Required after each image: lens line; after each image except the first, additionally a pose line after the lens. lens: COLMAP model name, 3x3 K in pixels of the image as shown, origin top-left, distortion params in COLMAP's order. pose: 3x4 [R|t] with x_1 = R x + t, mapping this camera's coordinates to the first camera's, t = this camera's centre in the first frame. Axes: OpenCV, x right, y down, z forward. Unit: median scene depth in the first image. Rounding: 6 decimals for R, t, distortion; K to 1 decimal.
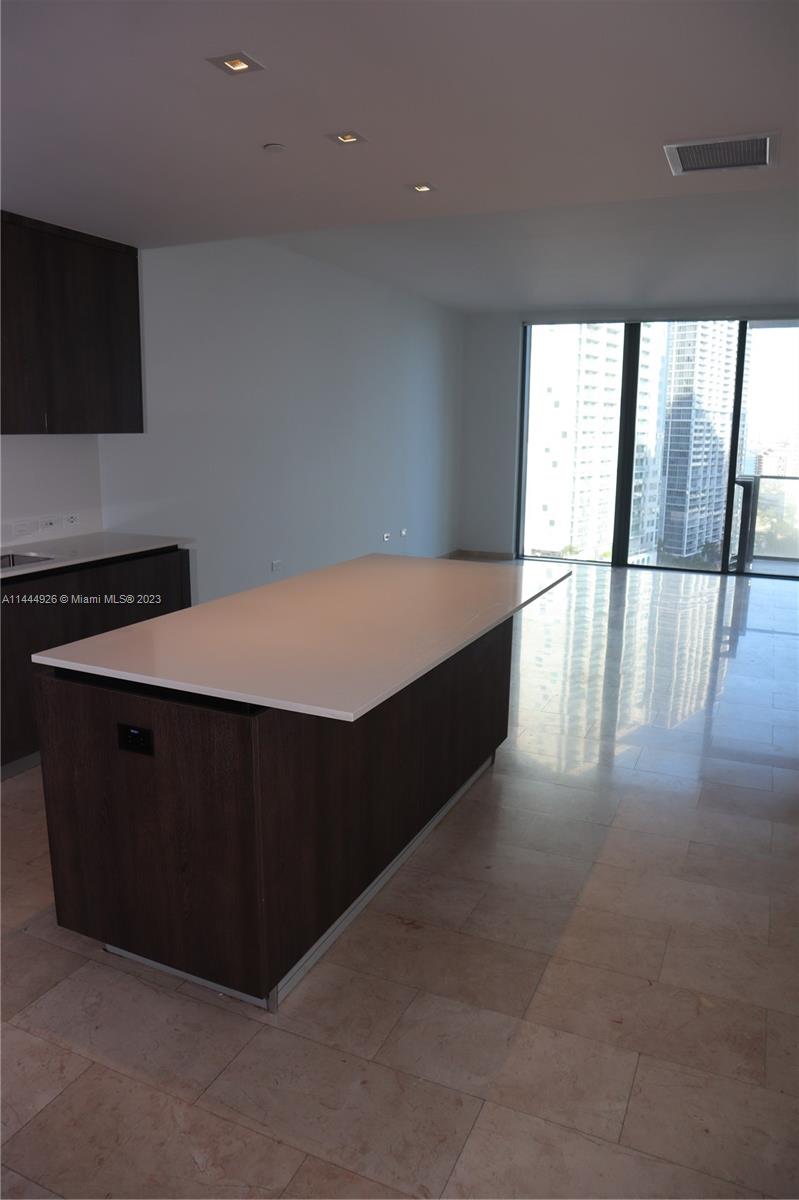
lens RADIAL K [[829.4, 0, 394.7], [0, 829.4, 597.8], [0, 0, 1]] dist [-0.125923, 0.073708]
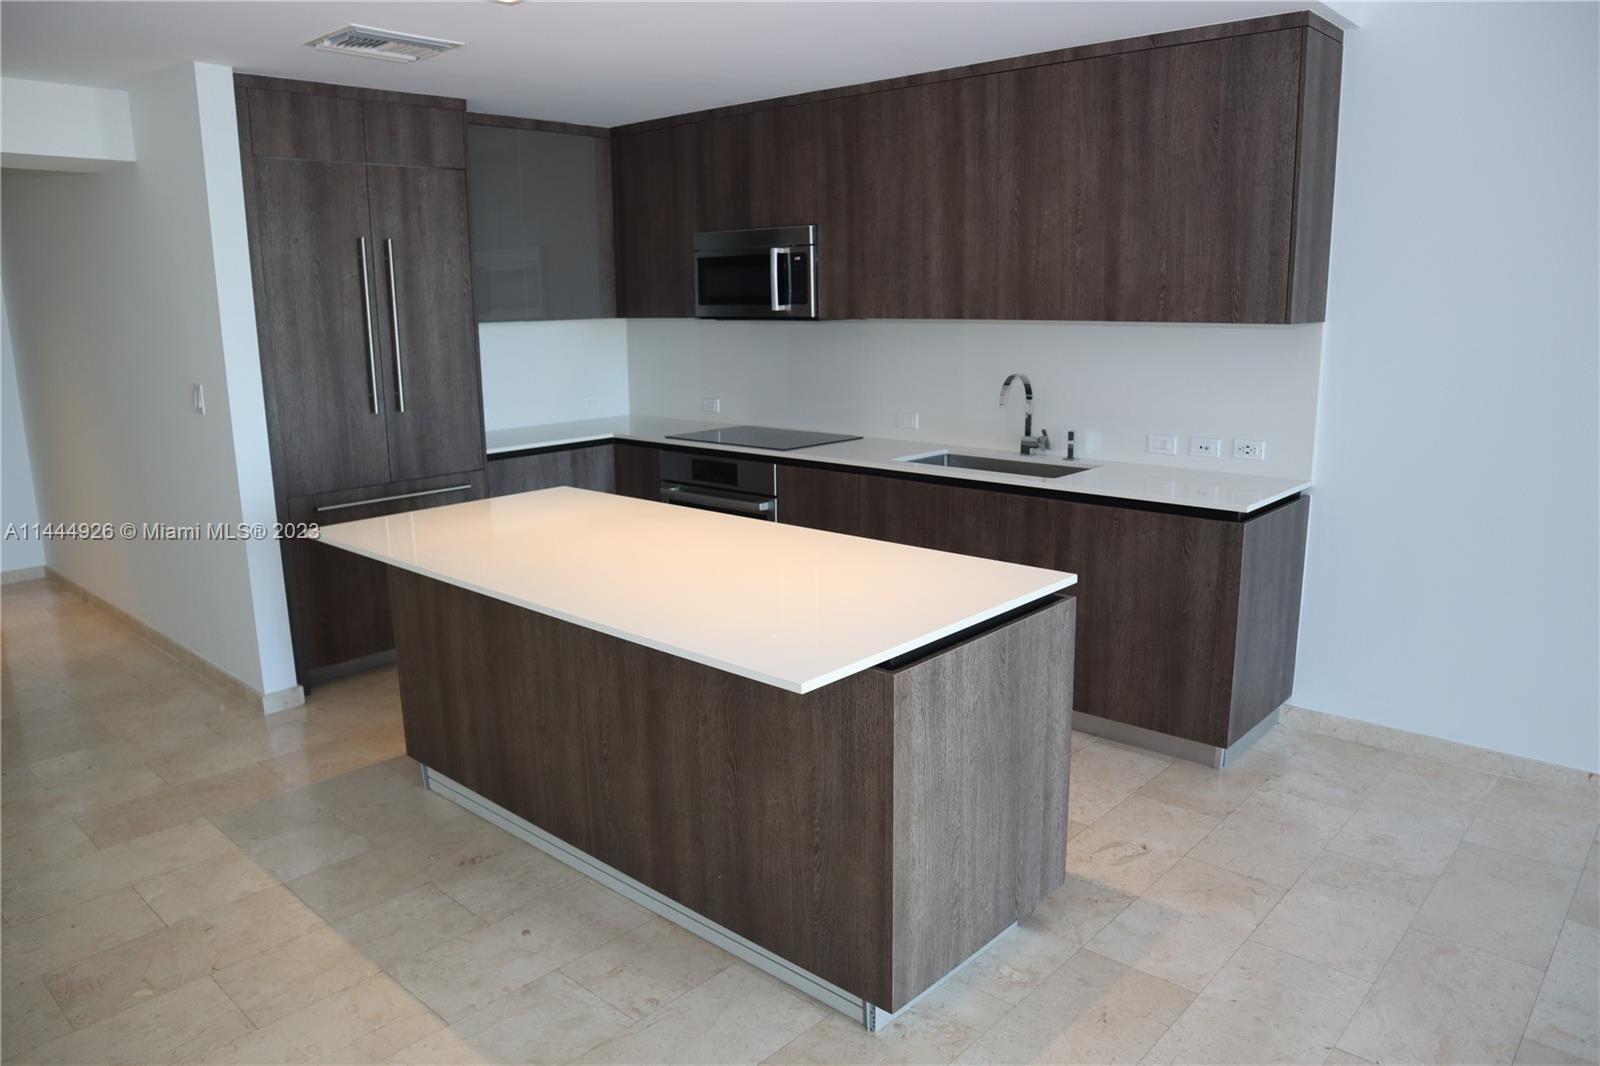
lens RADIAL K [[1093.5, 0, 798.6], [0, 1093.5, 543.0], [0, 0, 1]] dist [-0.125036, 0.080028]
pose [[-0.302172, 0.203339, -0.931314, 0.953360], [-0.181779, 0.946765, 0.265692, -0.328351], [0.935761, 0.249578, -0.249123, 1.534295]]
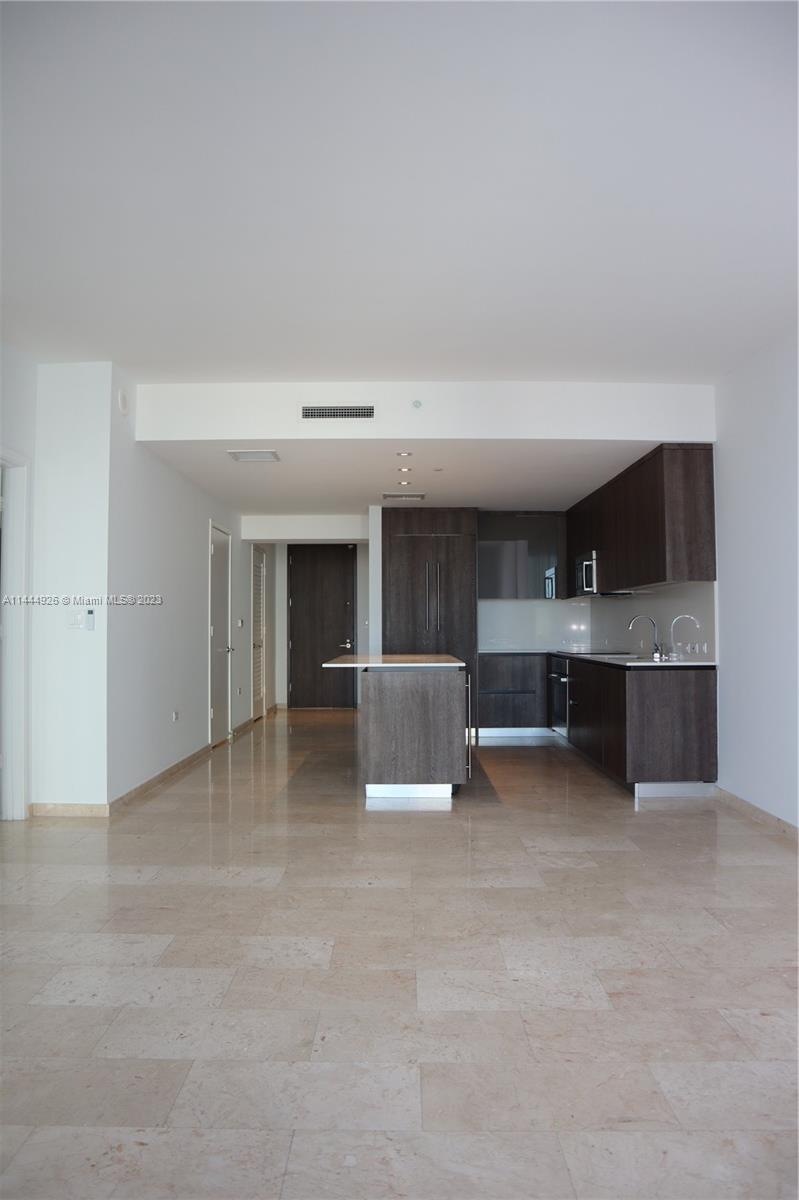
lens RADIAL K [[829.4, 0, 394.7], [0, 829.4, 597.8], [0, 0, 1]] dist [-0.125923, 0.073708]
pose [[-0.911583, -0.023009, -0.410472, 1.018341], [-0.089543, 0.985575, 0.143612, -0.548061], [0.401247, 0.167669, -0.900493, 3.379886]]
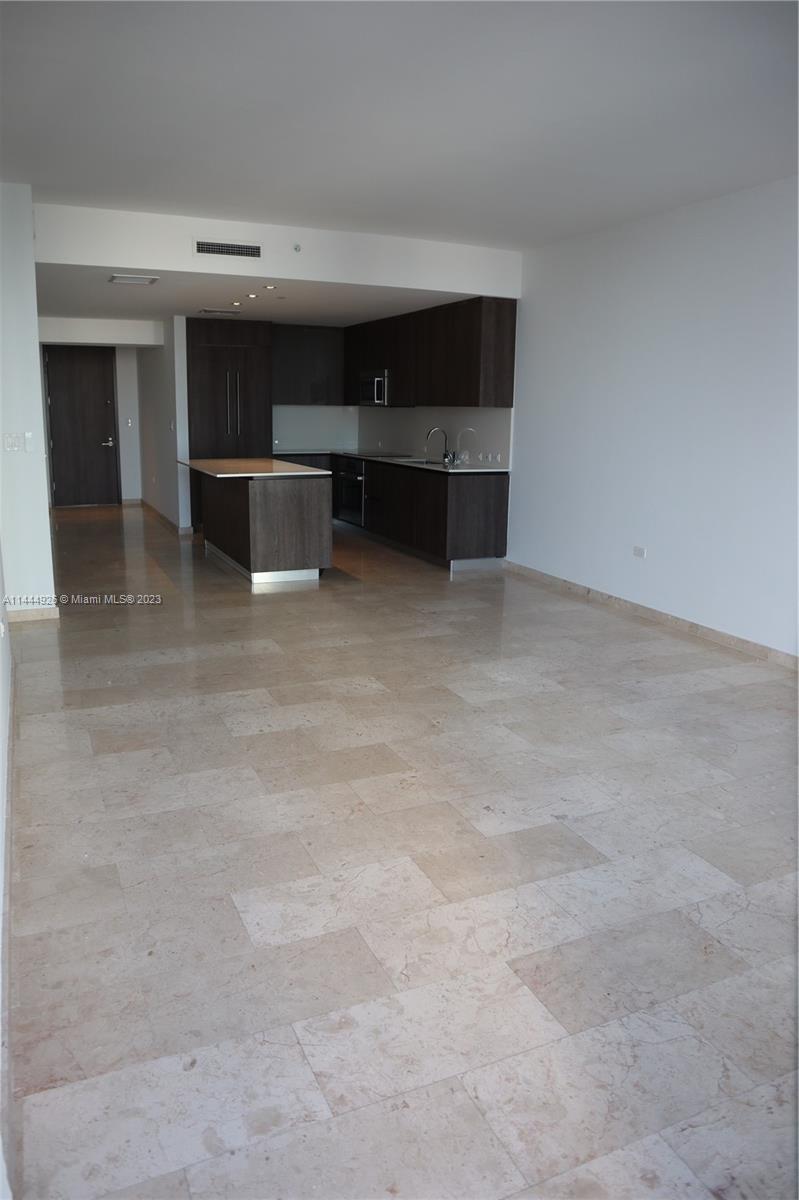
lens RADIAL K [[829.4, 0, 394.7], [0, 829.4, 597.8], [0, 0, 1]] dist [-0.125923, 0.073708]
pose [[-0.659892, 0.147763, -0.736688, 1.849162], [-0.172829, 0.924330, 0.340212, -0.650914], [0.731213, 0.351825, -0.584420, 3.383301]]
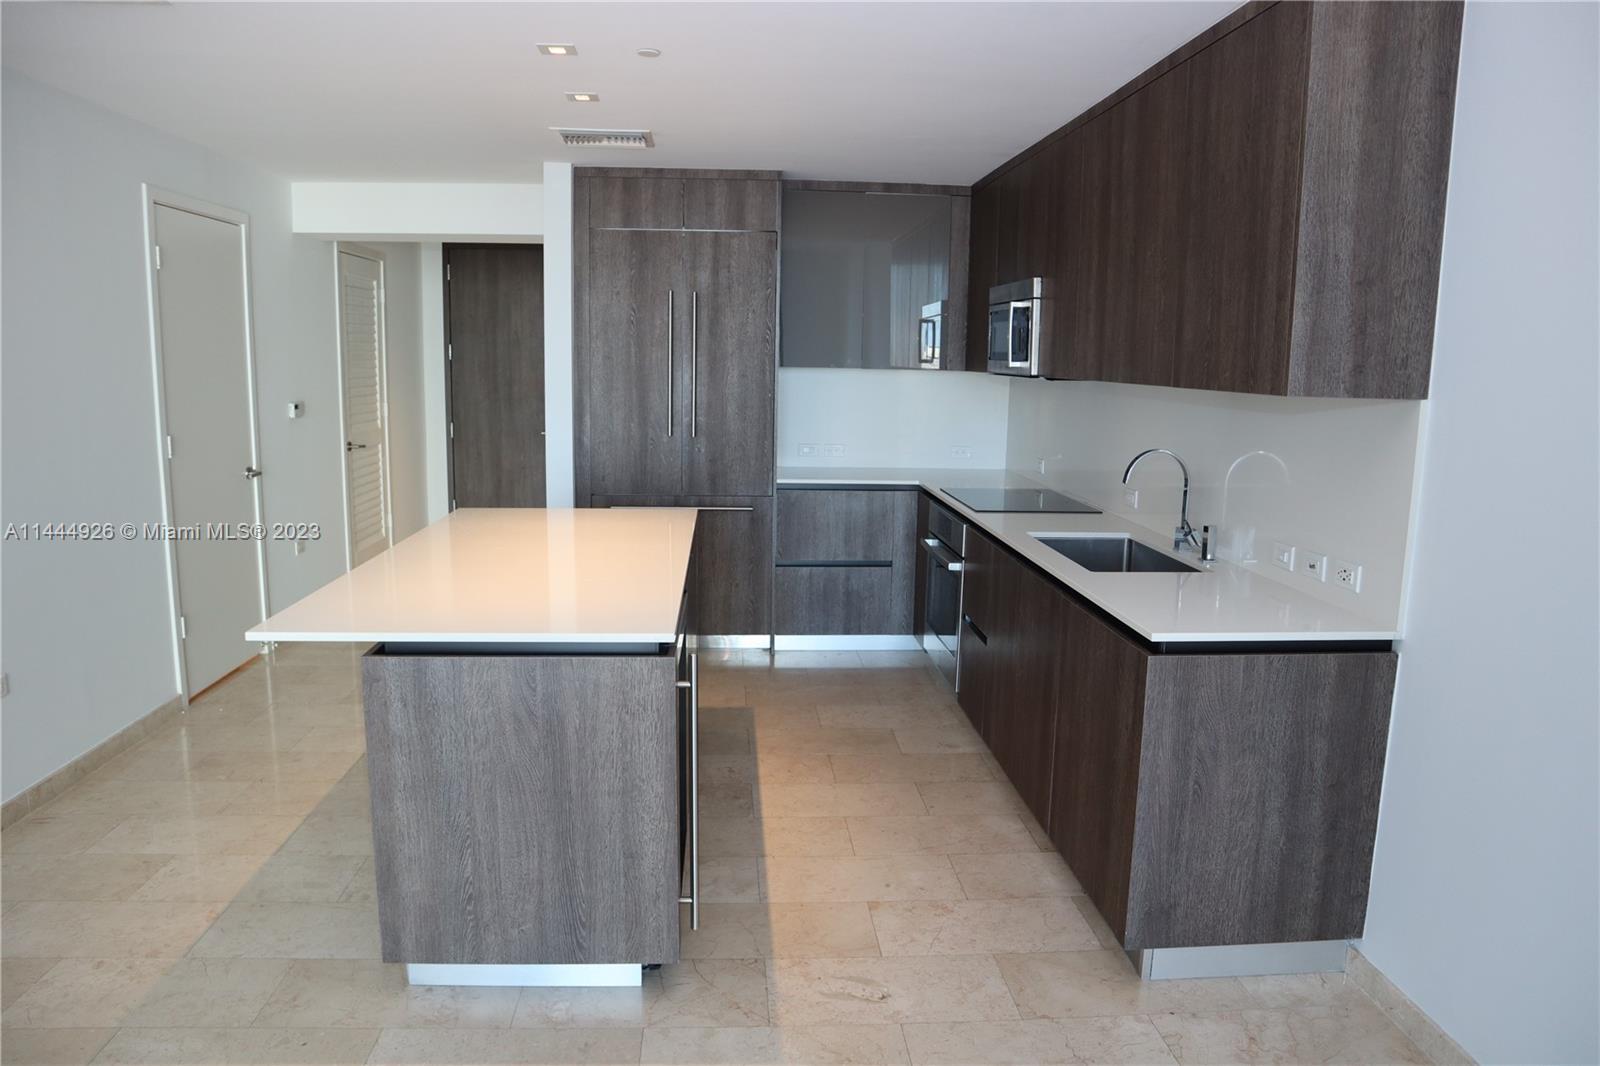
lens RADIAL K [[1105.9, 0, 792.1], [0, 1105.9, 537.5], [0, 0, 1]] dist [-0.125923, 0.073708]
pose [[-0.880253, 0.052383, -0.471605, 0.314887], [-0.120779, 0.936418, 0.329446, -0.489126], [0.458876, 0.346956, -0.817957, 2.331600]]
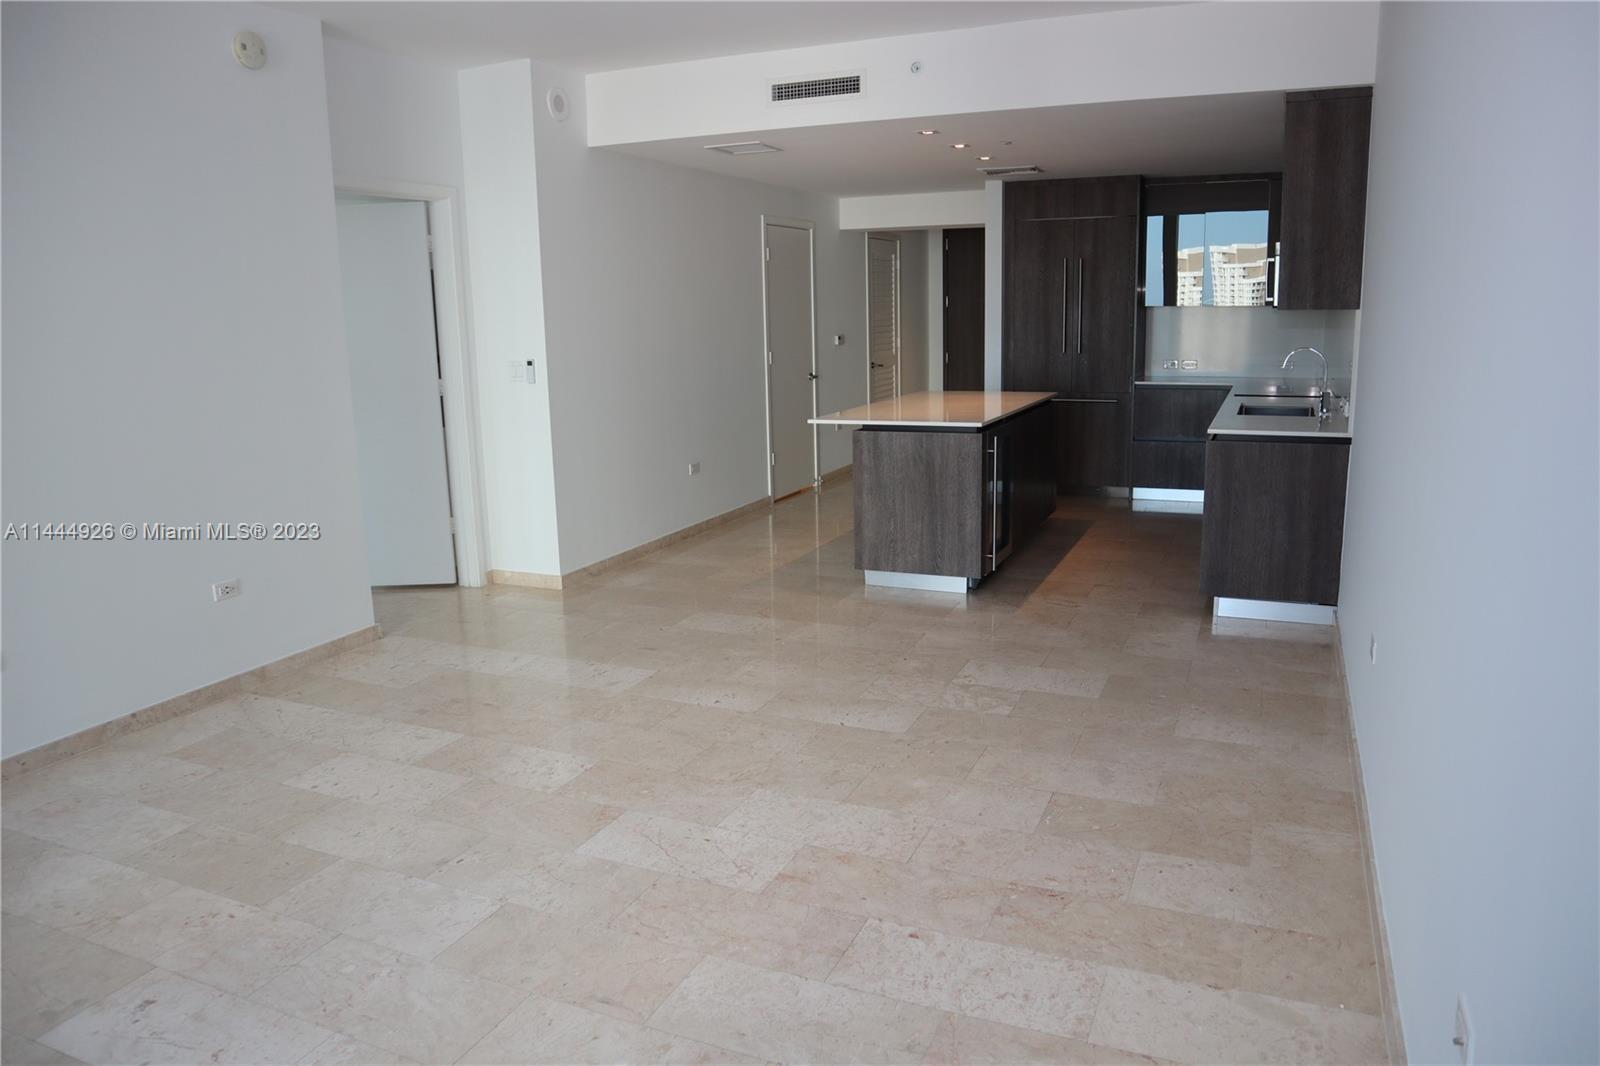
lens RADIAL K [[1105.9, 0, 792.1], [0, 1105.9, 537.5], [0, 0, 1]] dist [-0.125923, 0.073708]
pose [[-0.999826, 0.016146, -0.009372, 0.355157], [0.011074, 0.917082, 0.398545, -0.745002], [0.015030, 0.398371, -0.917101, 3.604390]]
